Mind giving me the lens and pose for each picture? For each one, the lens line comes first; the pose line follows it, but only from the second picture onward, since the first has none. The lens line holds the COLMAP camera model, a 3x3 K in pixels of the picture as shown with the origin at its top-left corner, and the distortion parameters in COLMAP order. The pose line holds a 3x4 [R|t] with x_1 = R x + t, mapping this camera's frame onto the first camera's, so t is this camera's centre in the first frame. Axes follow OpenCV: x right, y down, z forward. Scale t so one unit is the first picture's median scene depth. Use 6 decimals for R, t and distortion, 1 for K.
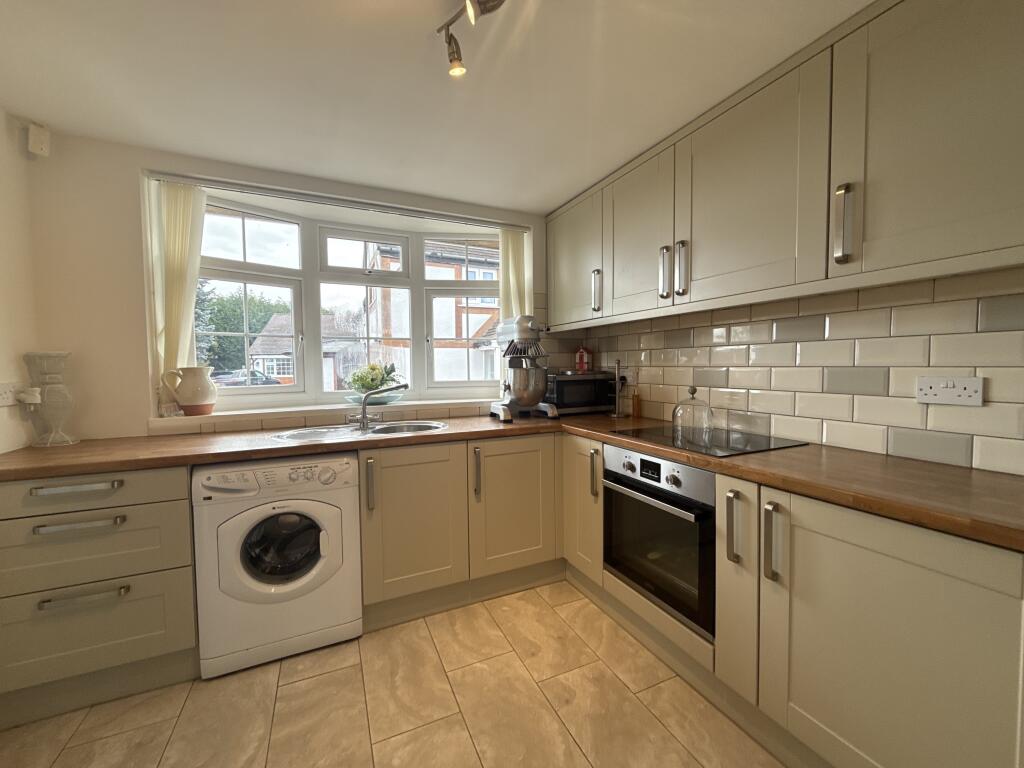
lens RADIAL K [[404.2, 0, 515.2], [0, 404.2, 383.5], [0, 0, 1]] dist [-0.001477, -0.000120]
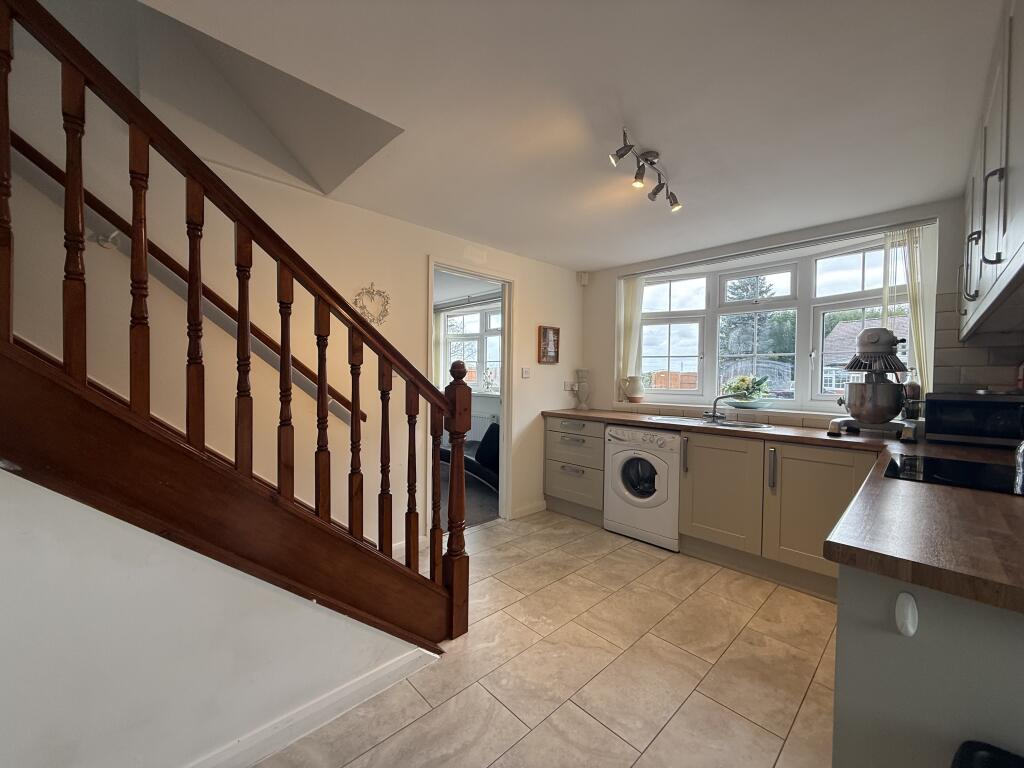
lens RADIAL K [[404.2, 0, 513.1], [0, 404.2, 384.3], [0, 0, 1]] dist [-0.001477, -0.000120]
pose [[0.332779, 0.034569, -0.942371, 0.872053], [-0.059069, 0.998130, 0.015756, -0.001373], [0.941153, 0.050422, 0.334199, -0.141252]]
